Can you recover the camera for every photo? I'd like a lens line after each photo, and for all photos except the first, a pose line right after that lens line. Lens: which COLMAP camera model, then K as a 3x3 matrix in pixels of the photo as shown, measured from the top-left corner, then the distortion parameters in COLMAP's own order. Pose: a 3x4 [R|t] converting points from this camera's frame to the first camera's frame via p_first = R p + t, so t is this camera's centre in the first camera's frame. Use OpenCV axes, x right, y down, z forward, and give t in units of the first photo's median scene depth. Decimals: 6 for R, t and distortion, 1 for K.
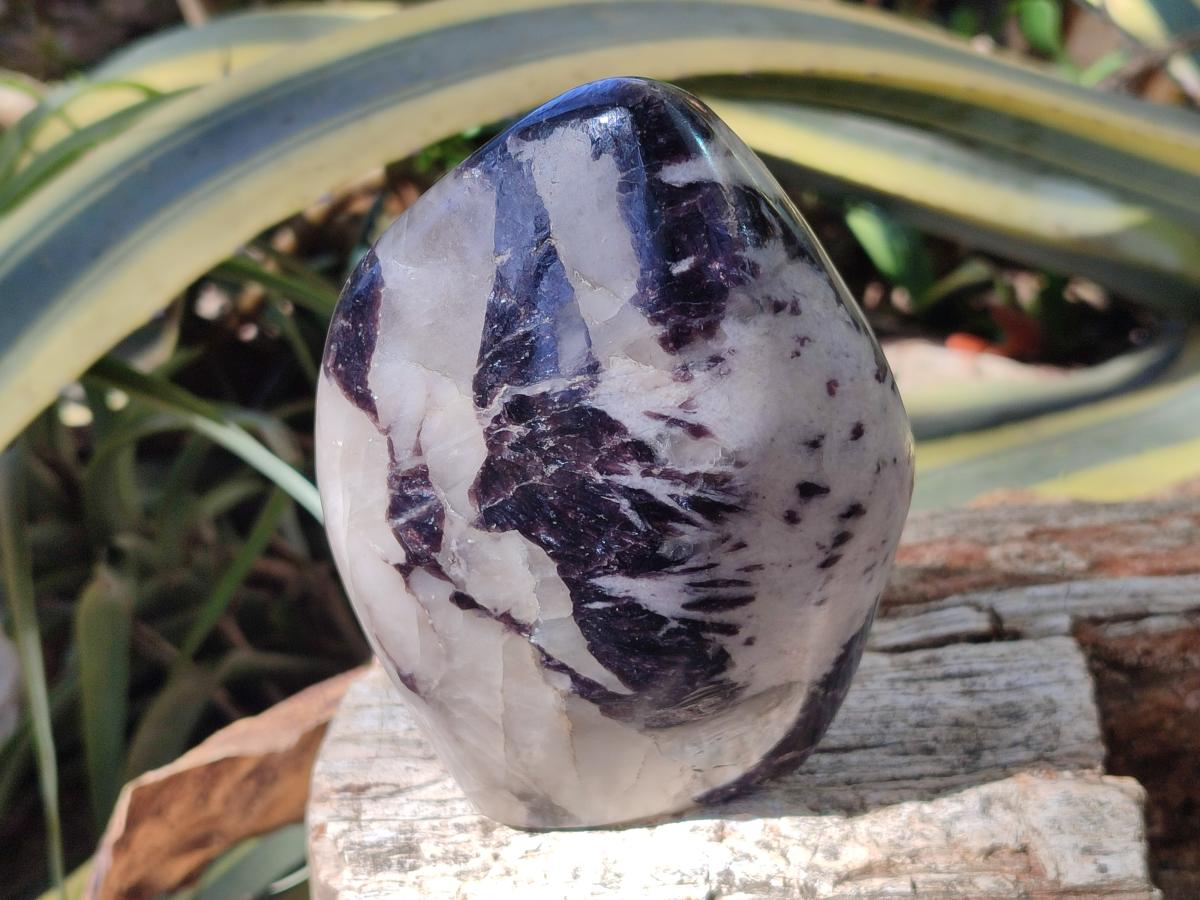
lens RADIAL K [[1759.4, 0, 600.0], [0, 1759.4, 450.0], [0, 0, 1]] dist [0.305234, -1.515100]
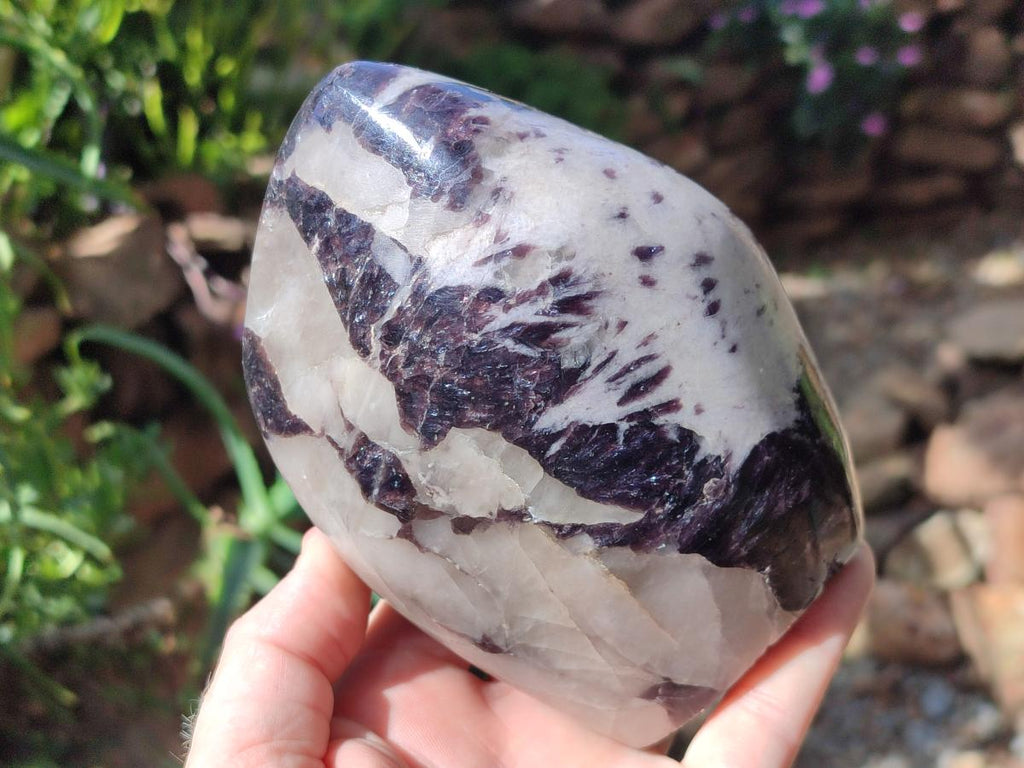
lens RADIAL K [[1501.4, 0, 512.0], [0, 1501.4, 384.0], [0, 0, 1]] dist [0.305234, -1.515100]
pose [[0.814201, -0.579889, -0.028392, 0.027463], [0.537639, 0.771532, -0.340121, 0.374525], [0.219137, 0.261662, 0.939953, 0.092549]]
